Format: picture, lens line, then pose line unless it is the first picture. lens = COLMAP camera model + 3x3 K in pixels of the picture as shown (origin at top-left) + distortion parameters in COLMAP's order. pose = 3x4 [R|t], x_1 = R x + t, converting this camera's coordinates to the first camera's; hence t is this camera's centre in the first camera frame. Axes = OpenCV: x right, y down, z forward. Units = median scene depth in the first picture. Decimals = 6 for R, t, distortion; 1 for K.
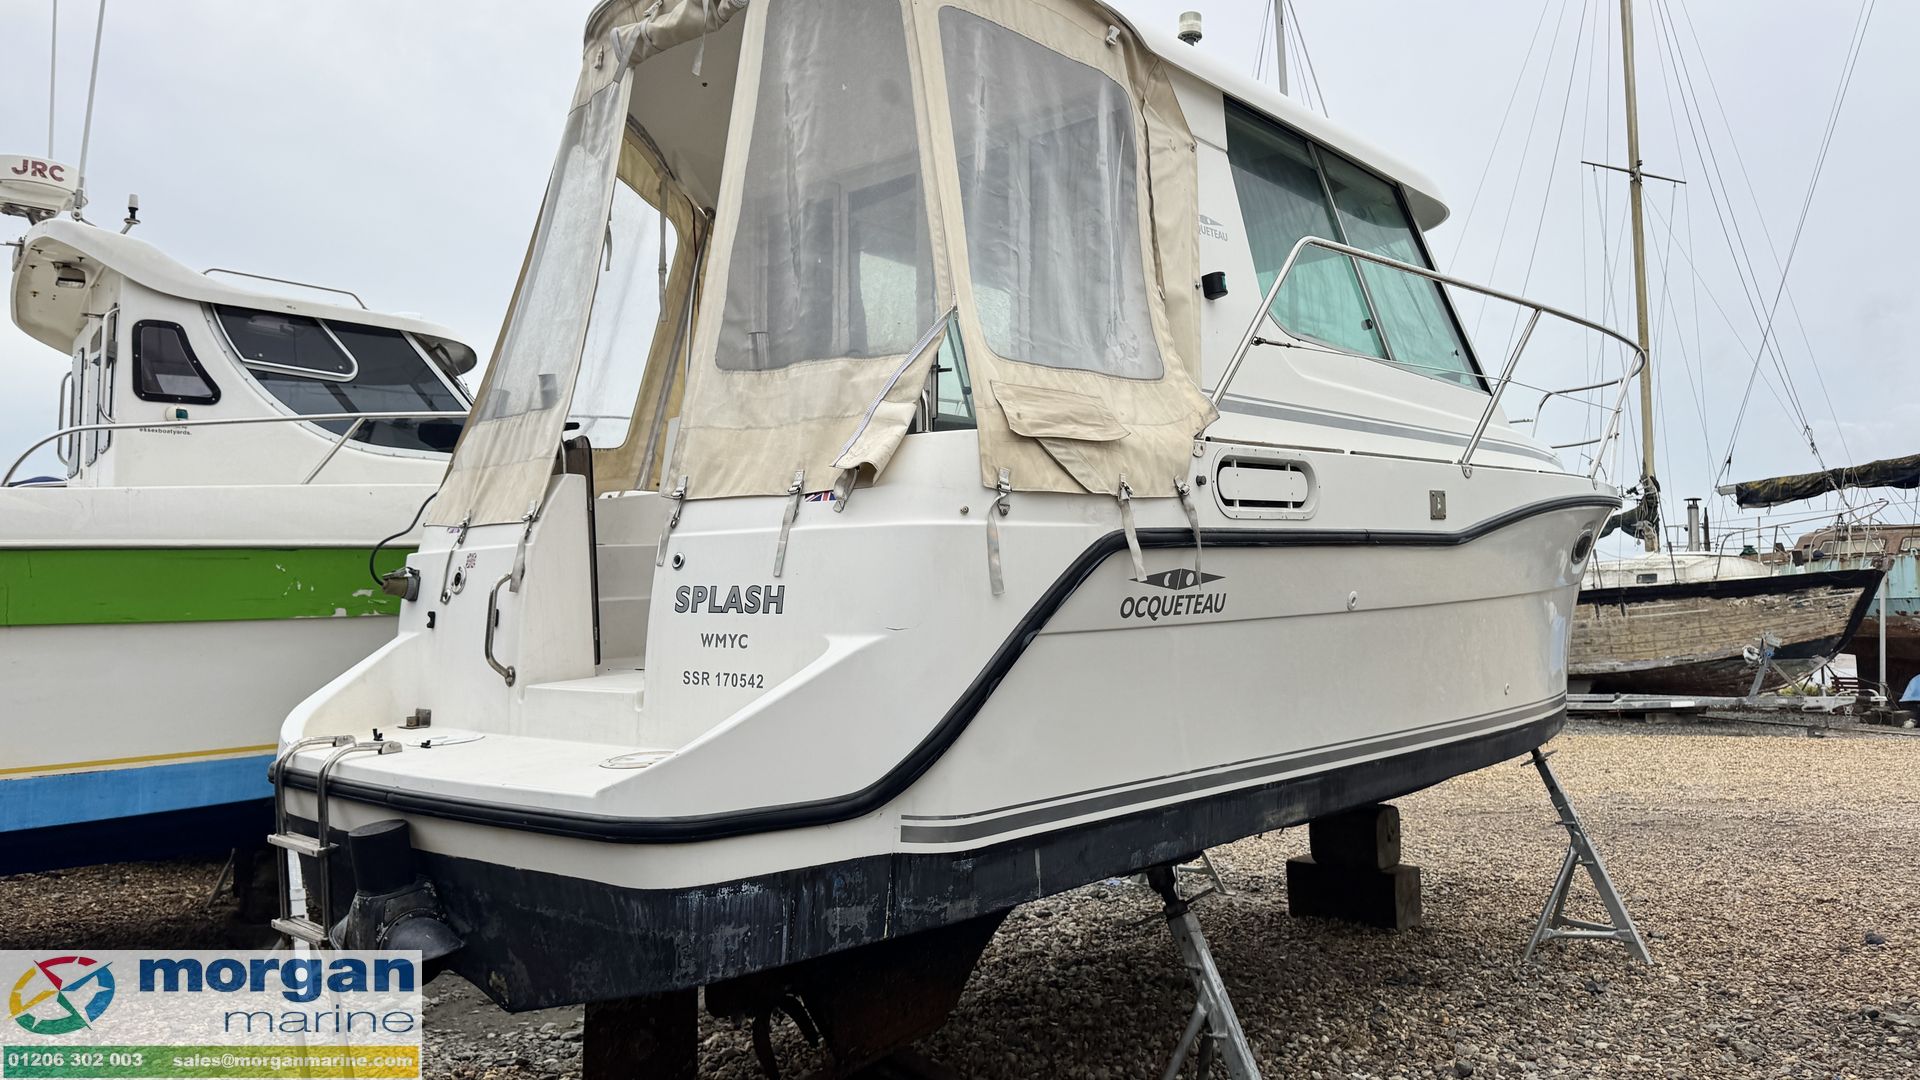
lens RADIAL K [[1384.7, 0, 969.6], [0, 1384.7, 526.6], [0, 0, 1]] dist [0.040027, -0.018216]
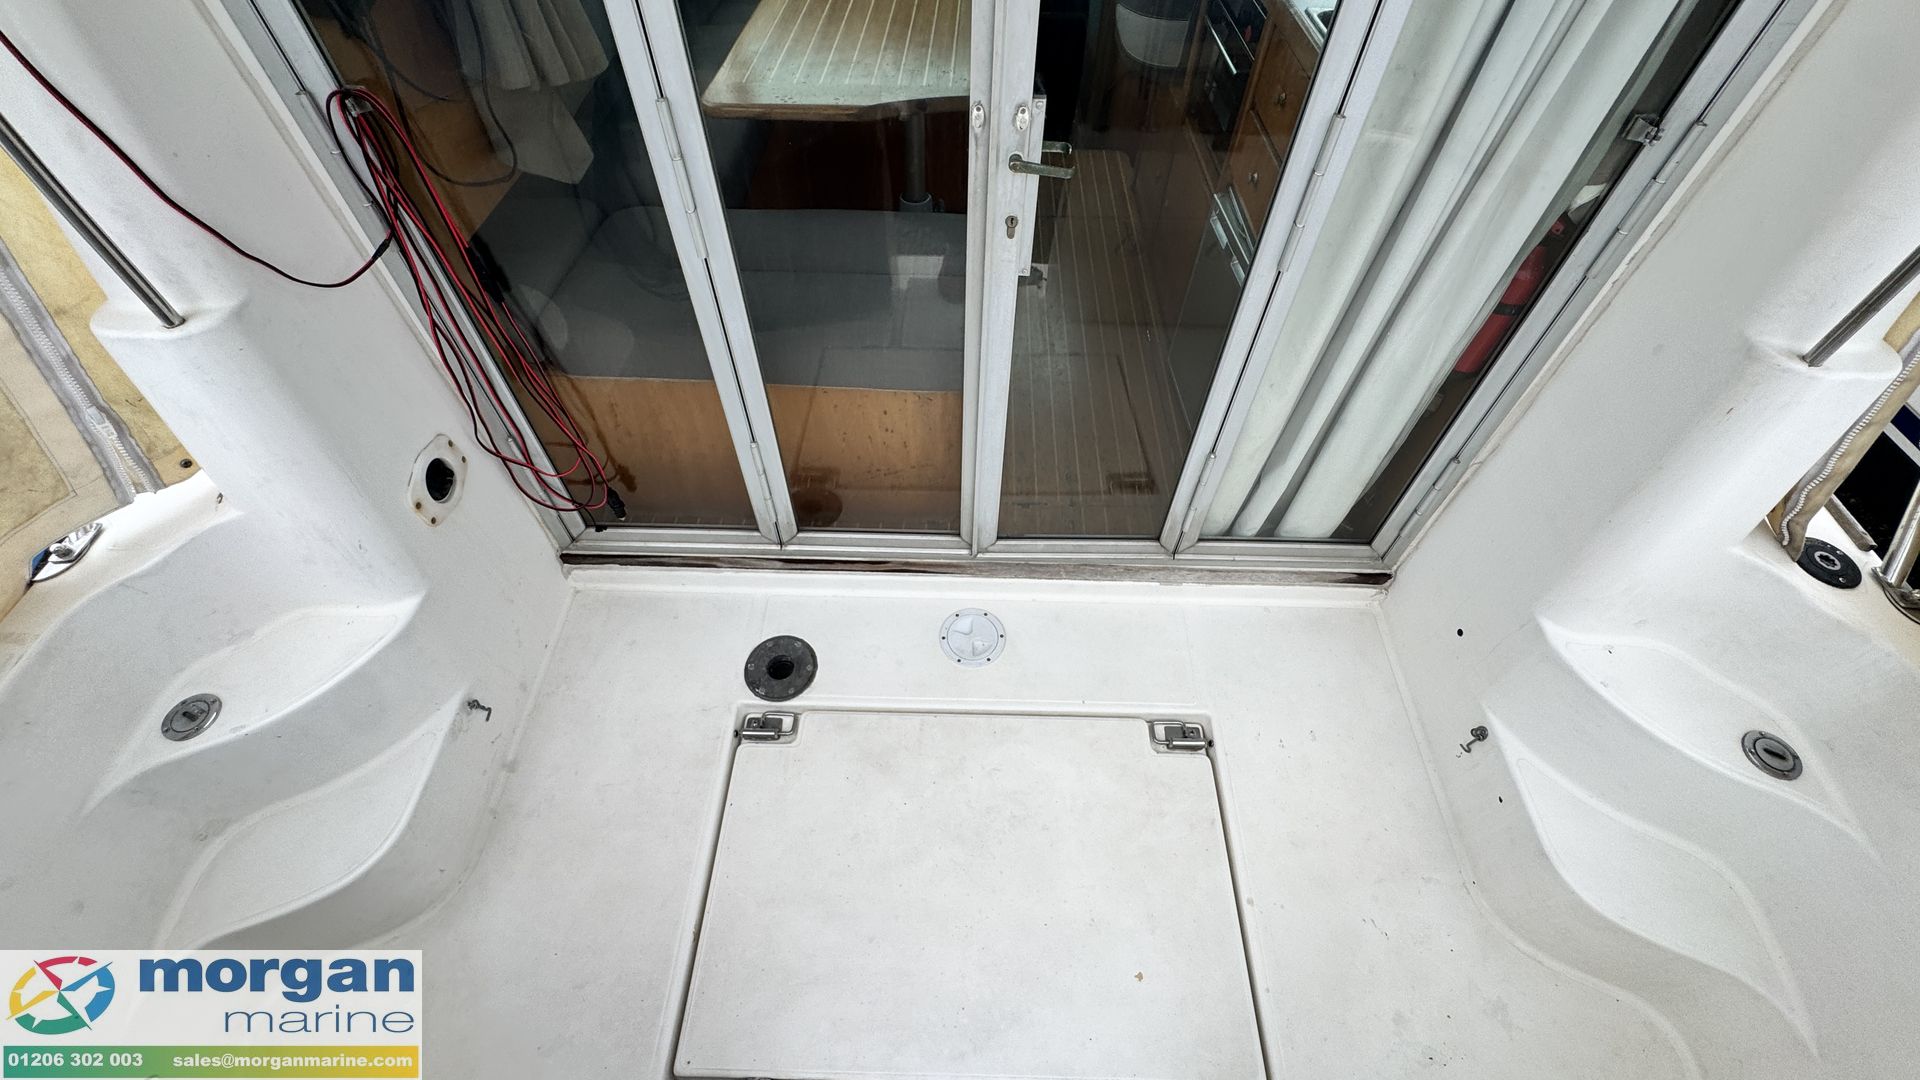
lens RADIAL K [[764.7, 0, 959.8], [0, 764.7, 537.7], [0, 0, 1]] dist [-0.004599, 0.000516]
pose [[0.774886, -0.480954, 0.410165, -0.047467], [-0.059663, 0.590343, 0.804945, -0.059095], [-0.629279, -0.648212, 0.428753, 0.232454]]
